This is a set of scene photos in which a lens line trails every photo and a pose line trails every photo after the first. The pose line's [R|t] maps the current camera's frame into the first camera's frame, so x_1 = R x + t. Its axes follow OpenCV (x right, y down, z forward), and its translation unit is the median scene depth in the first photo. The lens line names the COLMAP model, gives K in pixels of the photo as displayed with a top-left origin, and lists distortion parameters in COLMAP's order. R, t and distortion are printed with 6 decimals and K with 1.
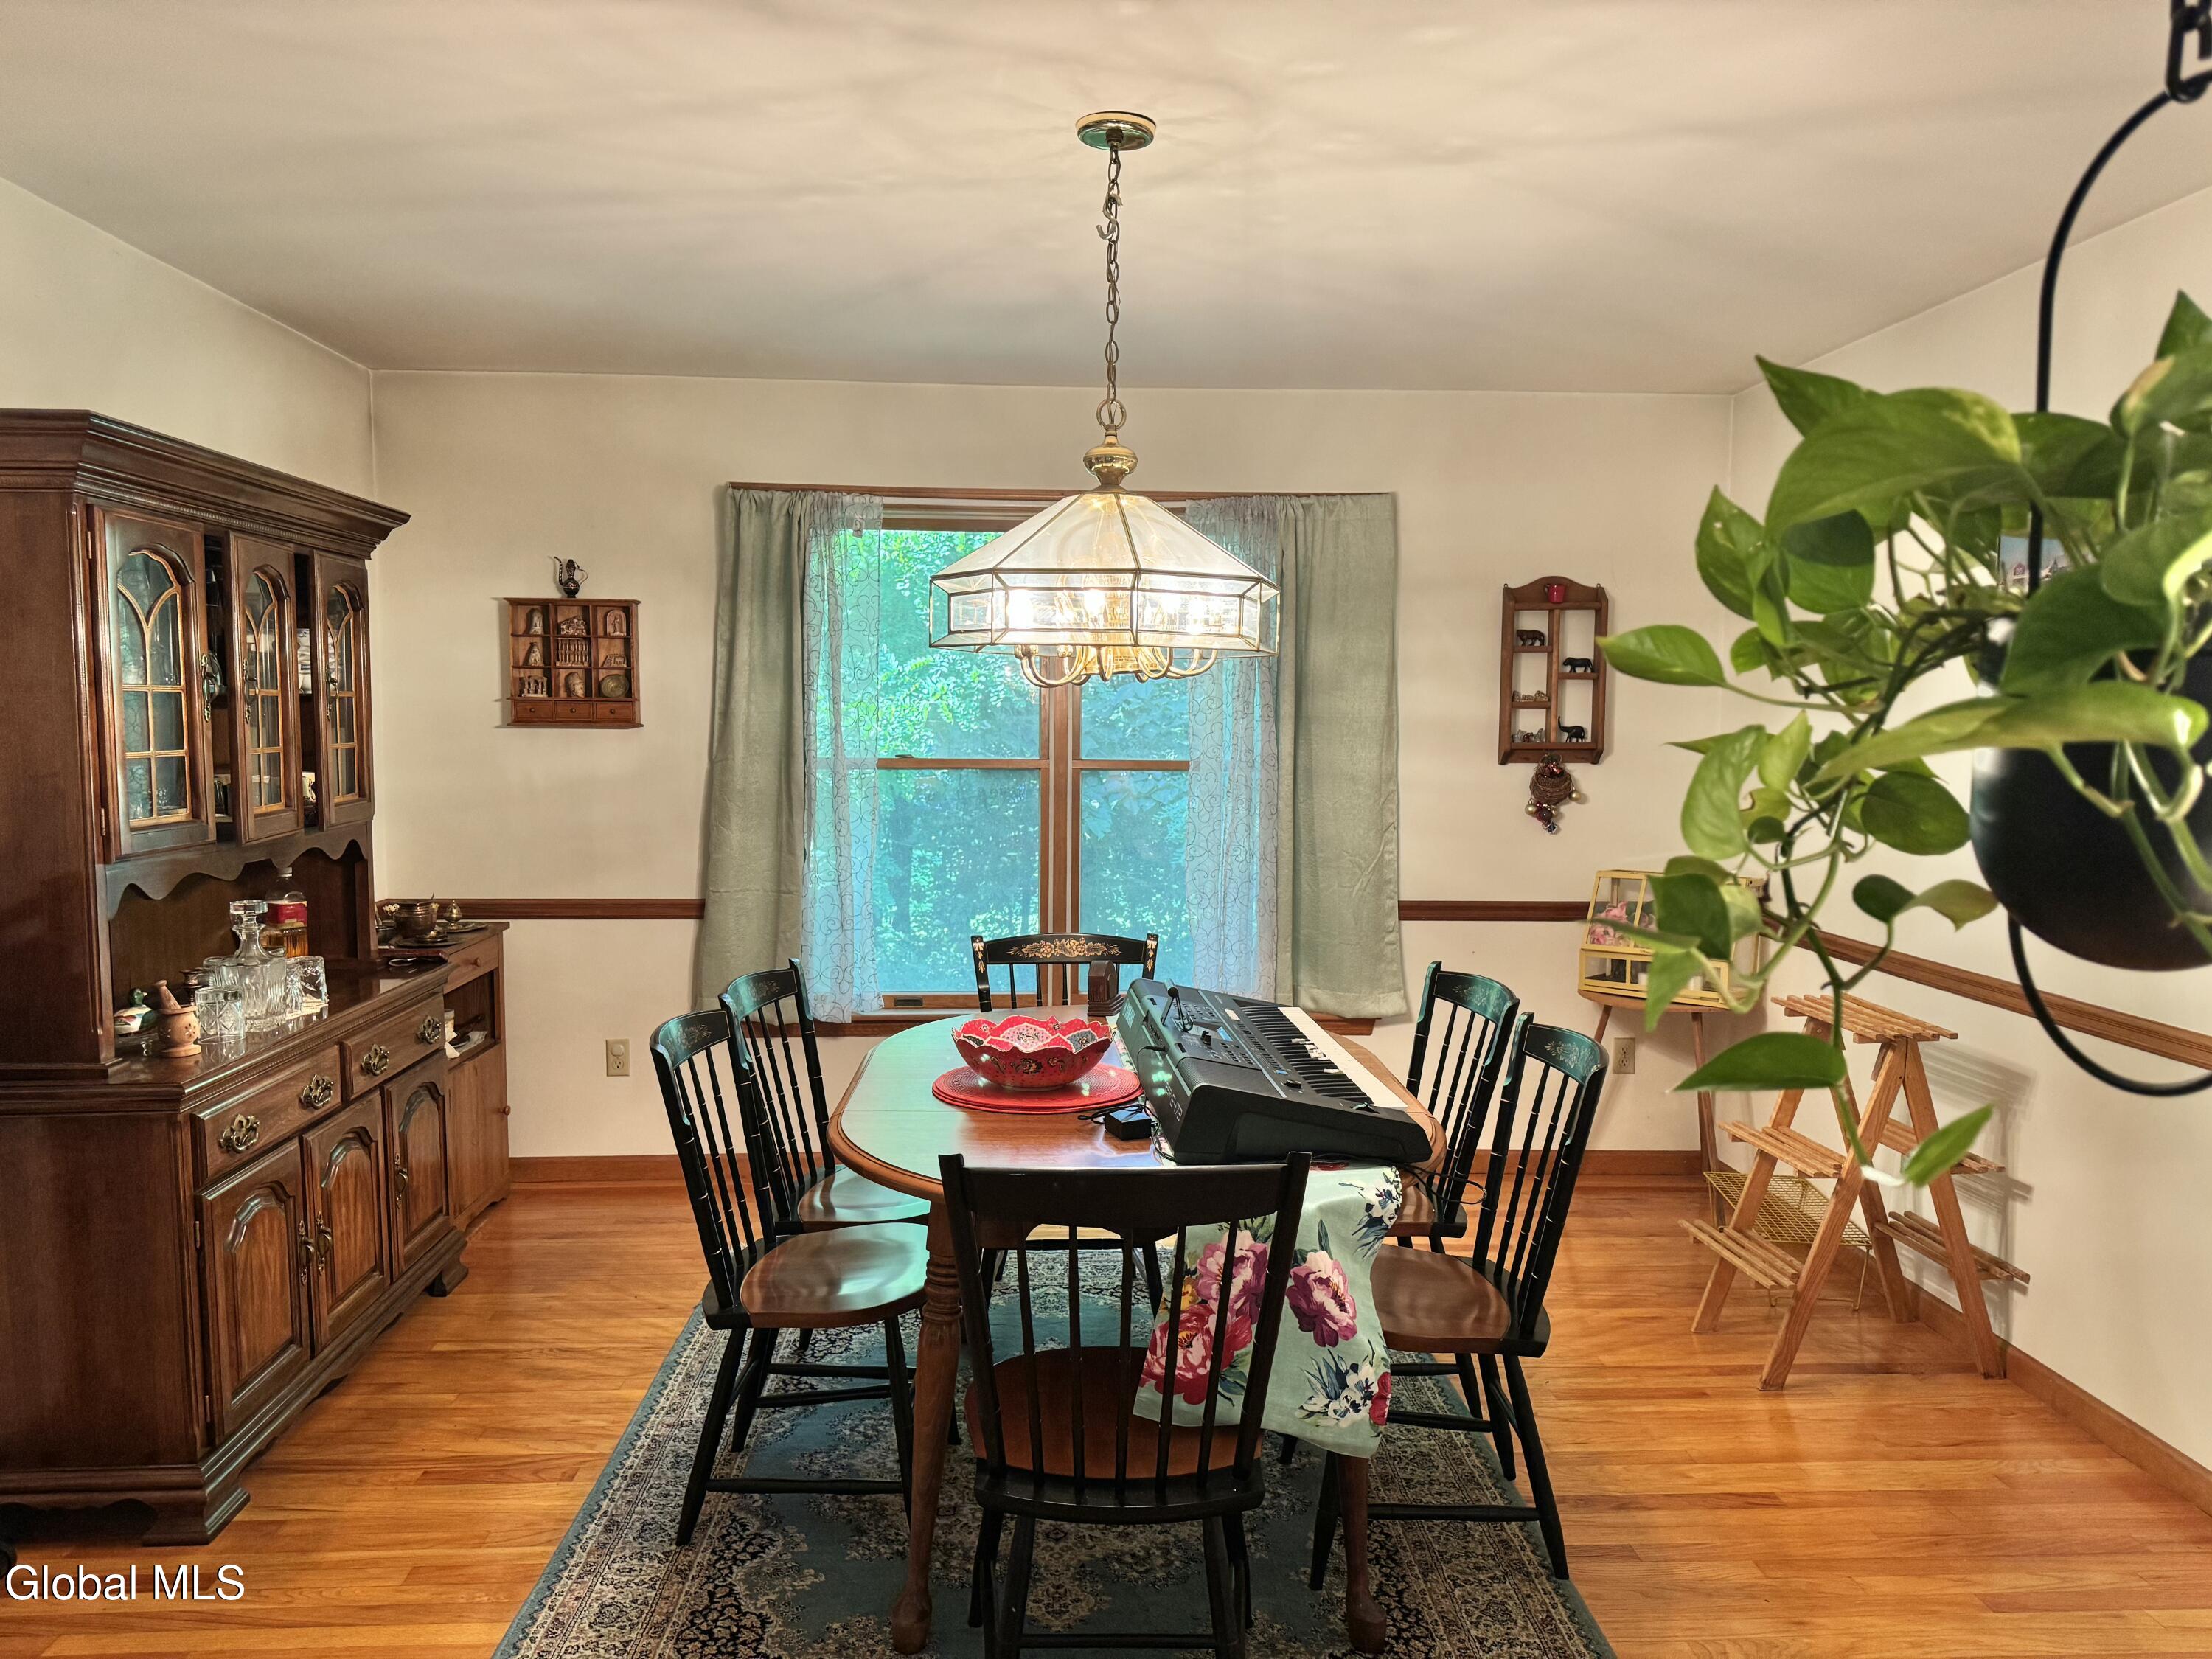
lens RADIAL K [[1532.8, 0, 1106.0], [0, 1532.8, 829.5], [0, 0, 1]] dist [0.006053, -0.004142]
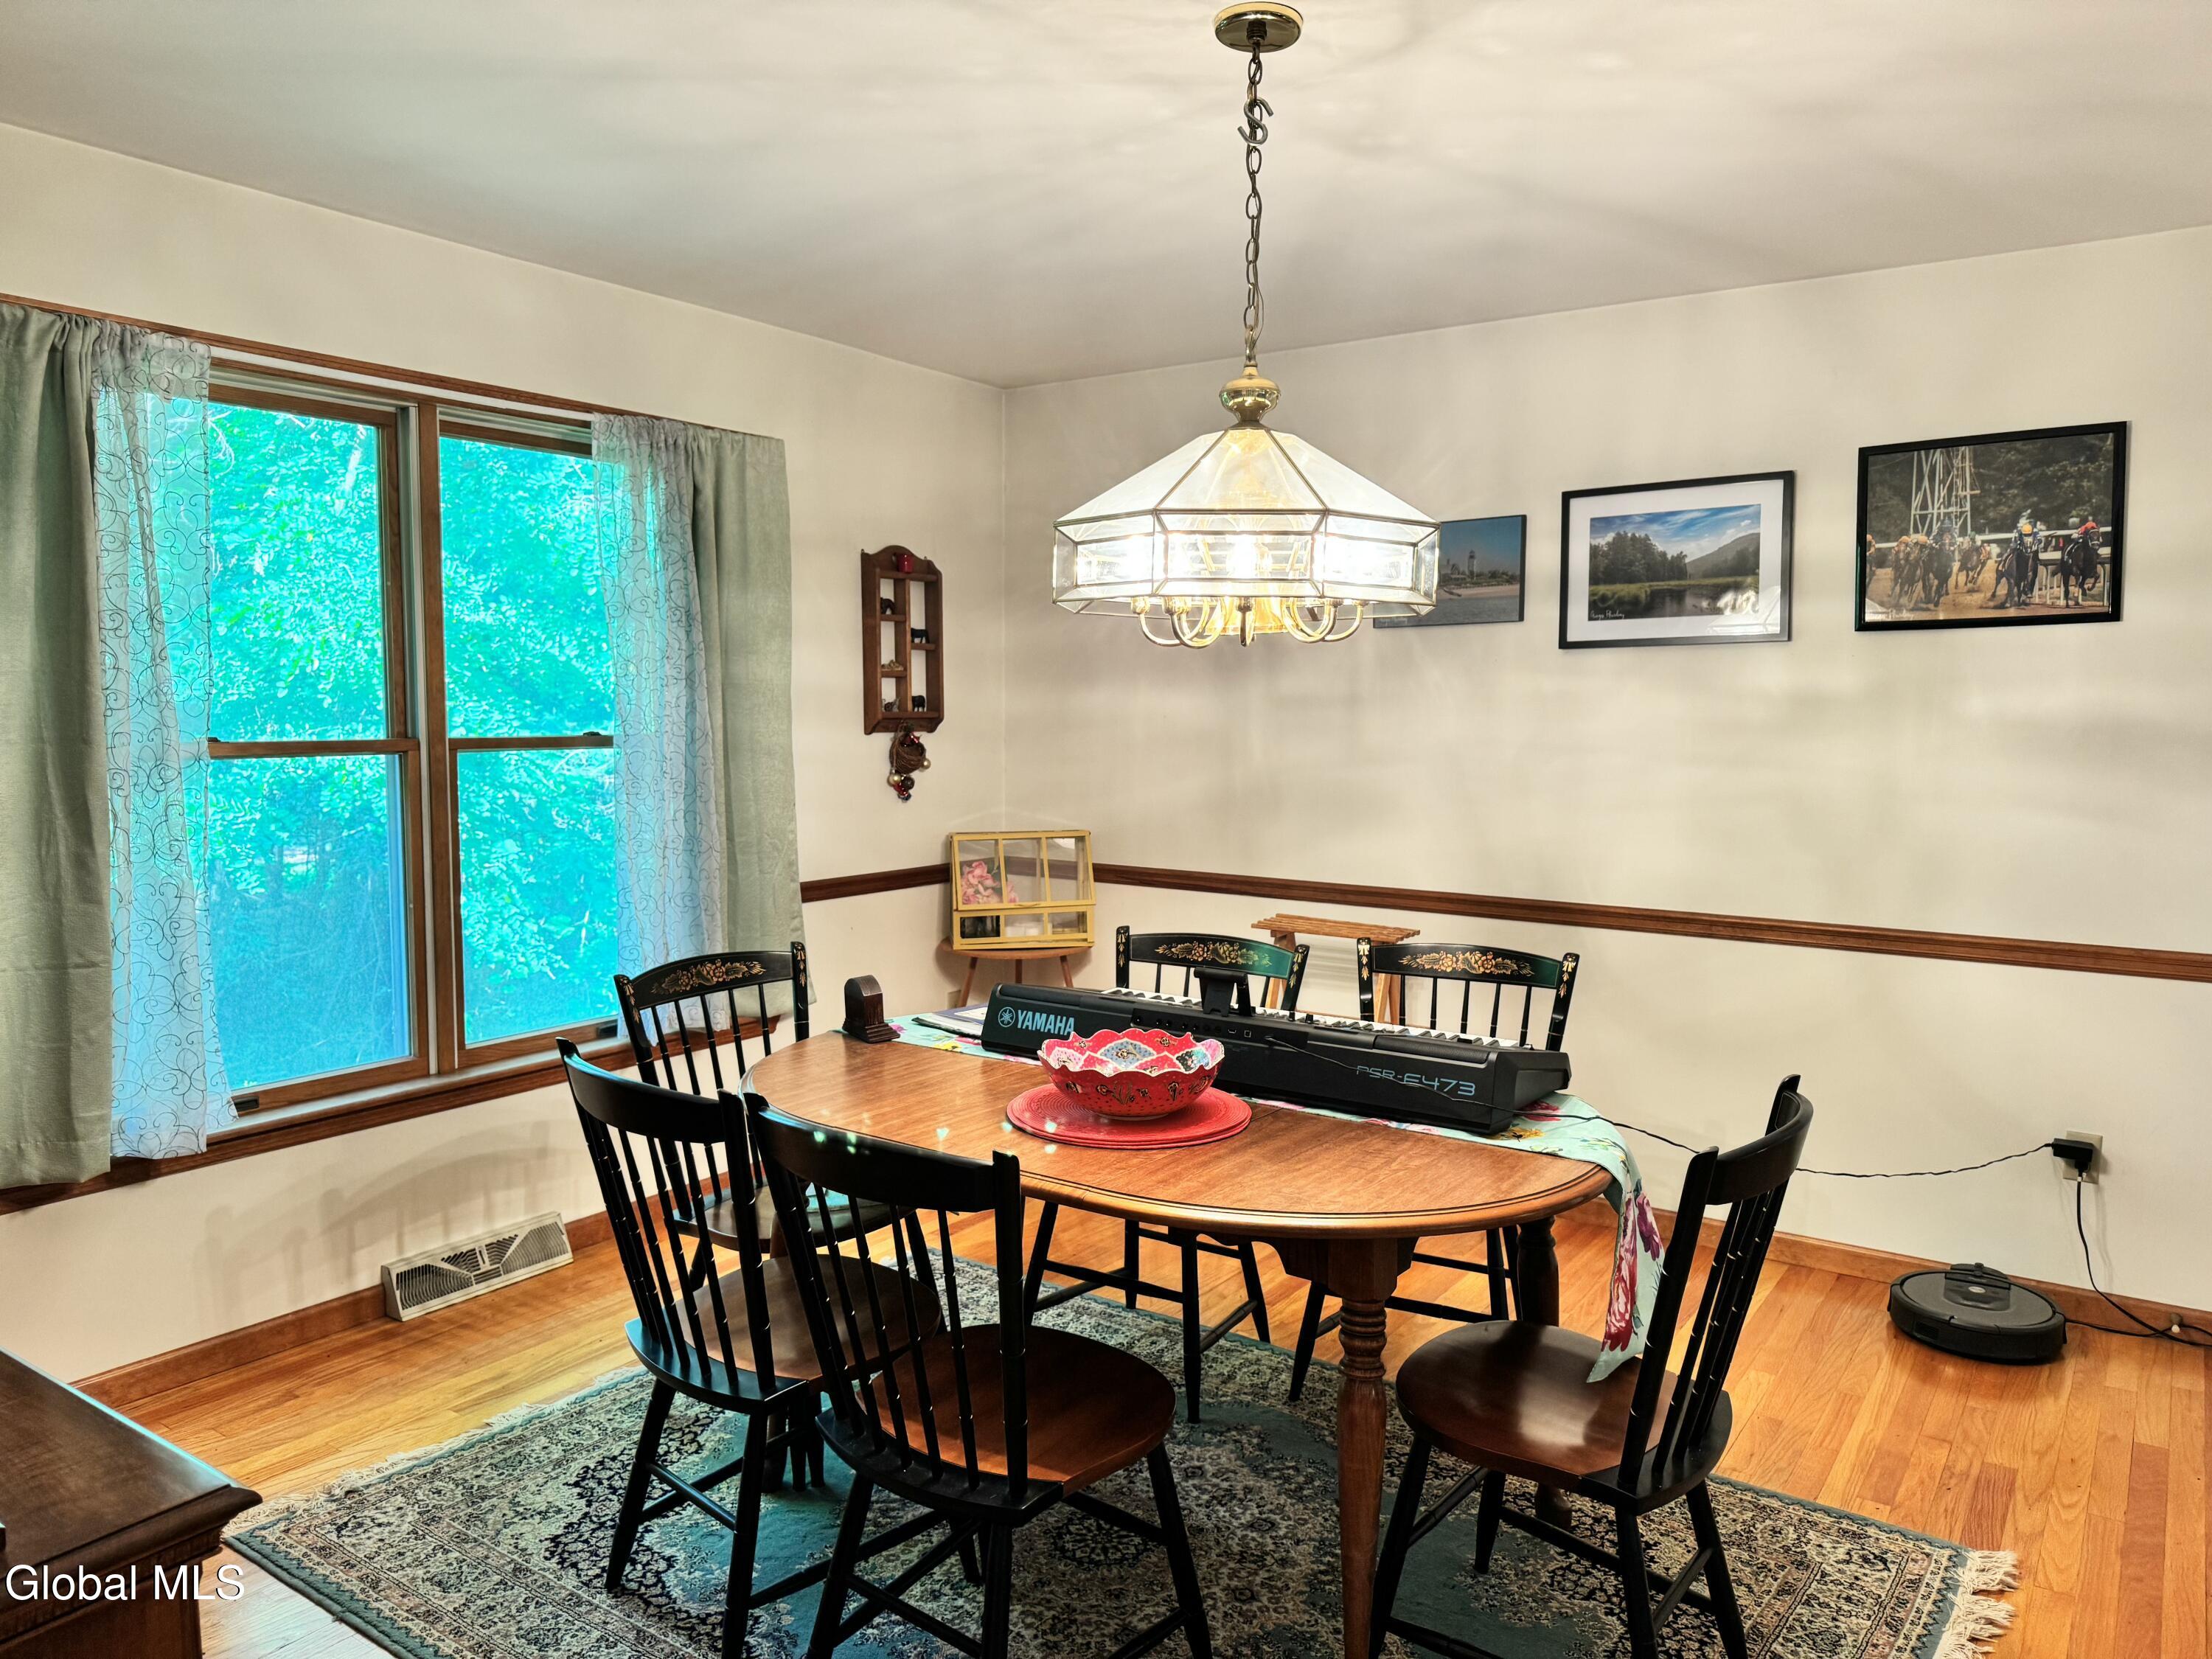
lens RADIAL K [[1532.8, 0, 1106.0], [0, 1532.8, 829.5], [0, 0, 1]] dist [0.006053, -0.004142]
pose [[0.629330, -0.065286, 0.774391, -0.410844], [0.054256, 0.997725, 0.040021, -0.012758], [-0.775242, 0.016829, 0.631440, 0.267080]]
